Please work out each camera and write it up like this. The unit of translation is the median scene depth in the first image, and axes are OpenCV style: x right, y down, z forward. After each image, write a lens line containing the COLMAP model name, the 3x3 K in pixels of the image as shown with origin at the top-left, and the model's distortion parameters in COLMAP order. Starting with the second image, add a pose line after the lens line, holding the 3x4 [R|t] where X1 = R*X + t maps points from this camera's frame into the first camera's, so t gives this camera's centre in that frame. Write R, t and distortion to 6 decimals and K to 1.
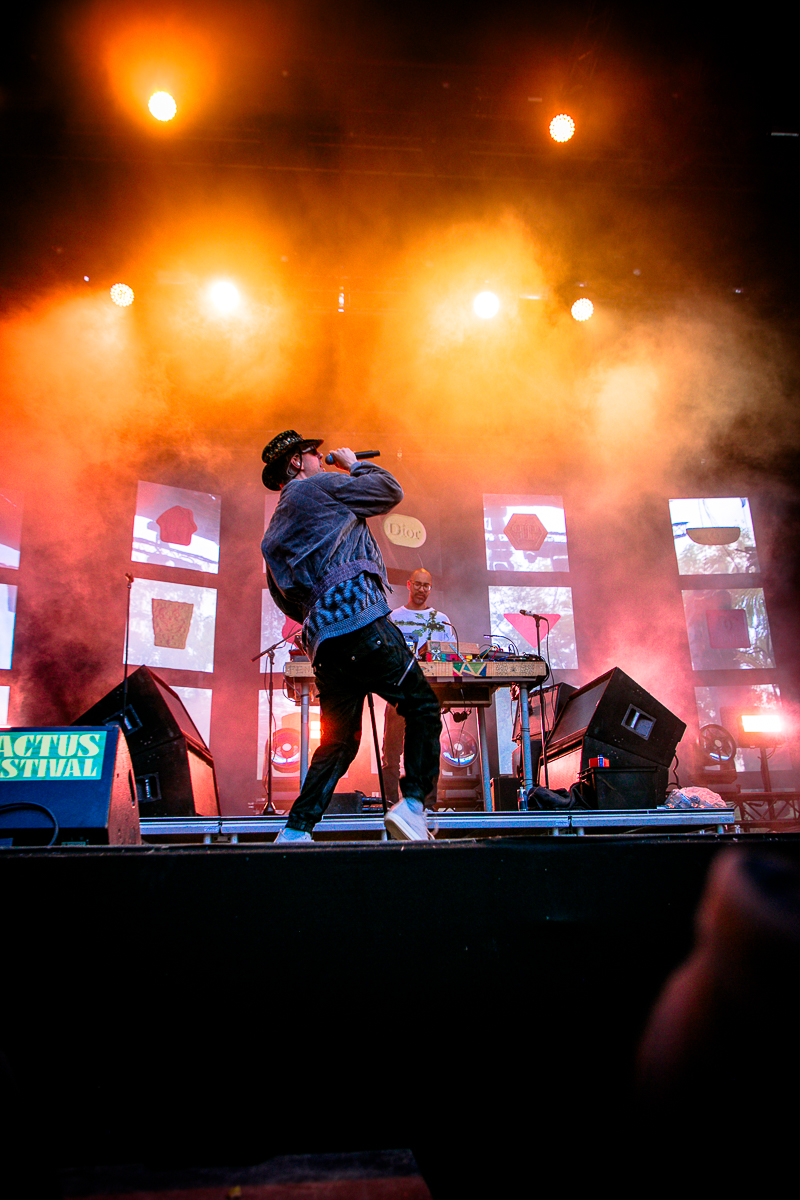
lens RADIAL K [[939.1, 0, 393.6], [0, 939.1, 603.2], [0, 0, 1]] dist [-0.018695, -0.000042]
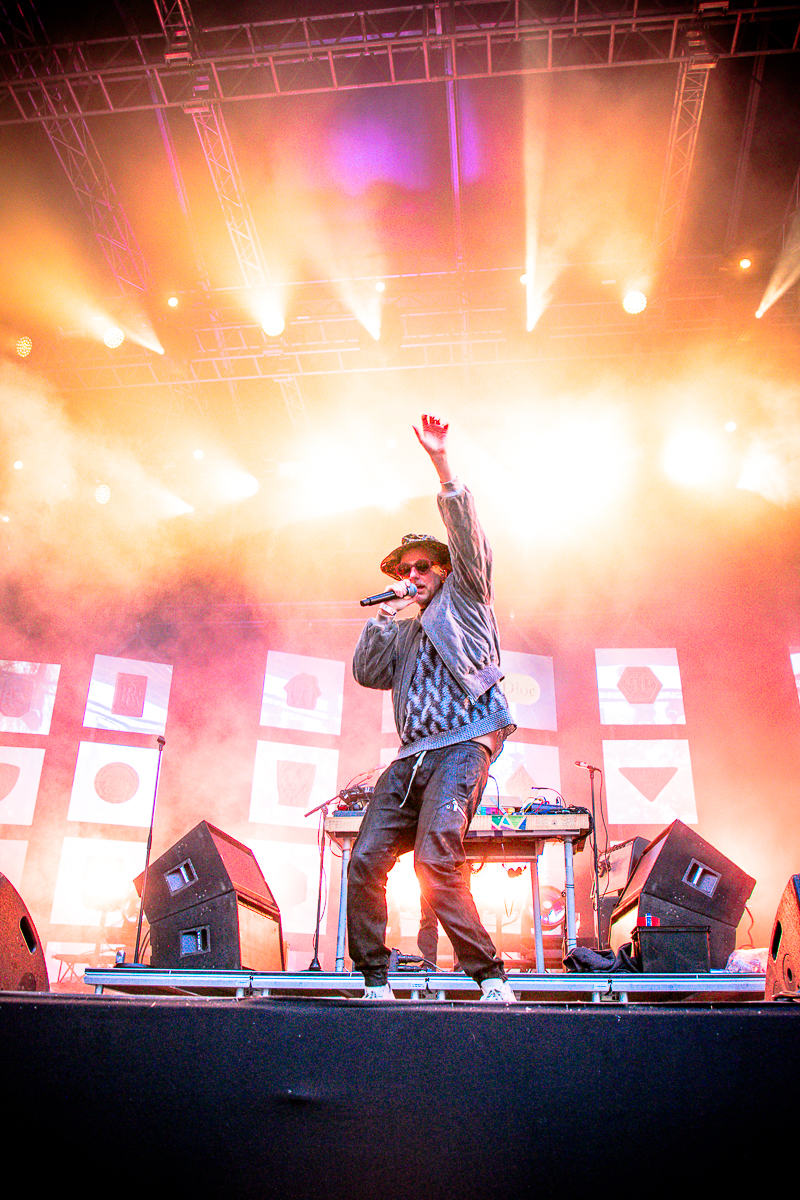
lens RADIAL K [[889.3, 0, 405.0], [0, 889.3, 643.8], [0, 0, 1]] dist [-0.057775, 0.000849]
pose [[0.979156, -0.046730, -0.197661, 0.164050], [0.019484, 0.990296, -0.137604, 0.010313], [0.202173, 0.130885, 0.970564, 0.054658]]
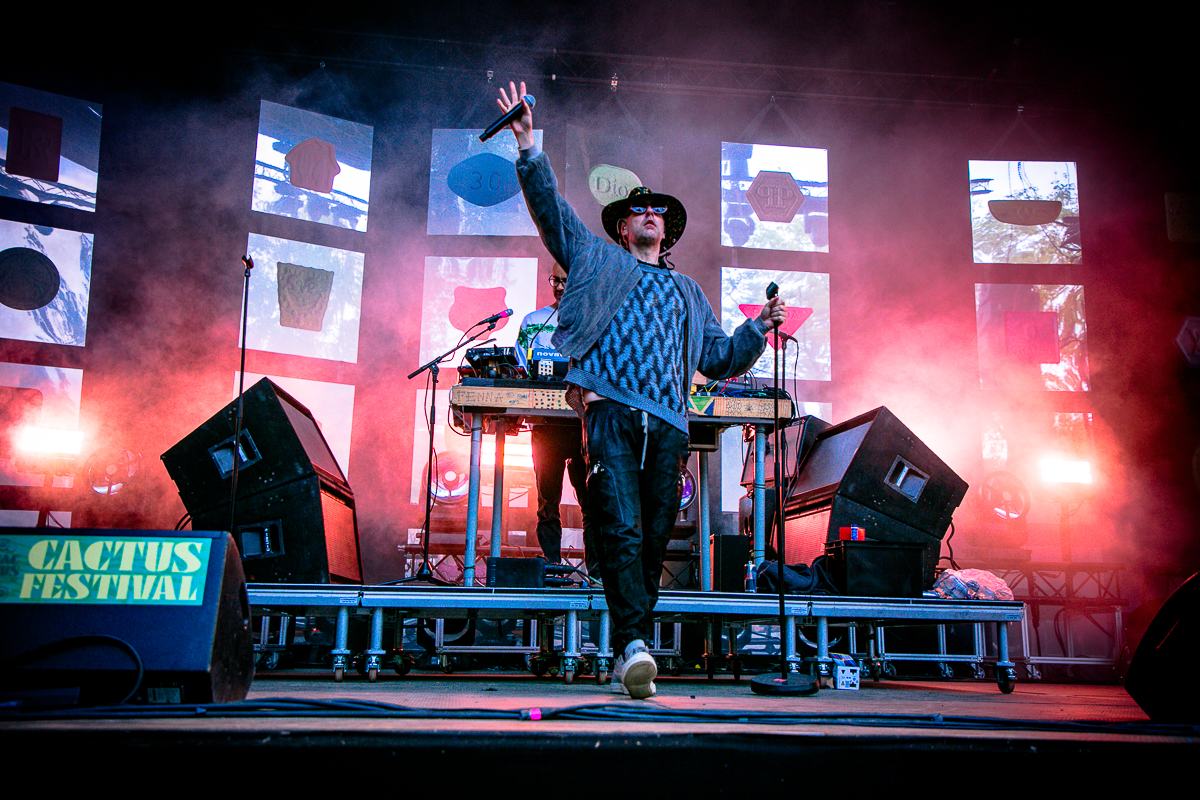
lens RADIAL K [[1209.1, 0, 605.8], [0, 1209.1, 398.9], [0, 0, 1]] dist [0.070983, 0.009468]
pose [[0.998766, 0.047509, 0.014499, -0.004284], [-0.048924, 0.991357, 0.121729, -0.051321], [-0.008591, -0.122288, 0.992458, 0.017551]]
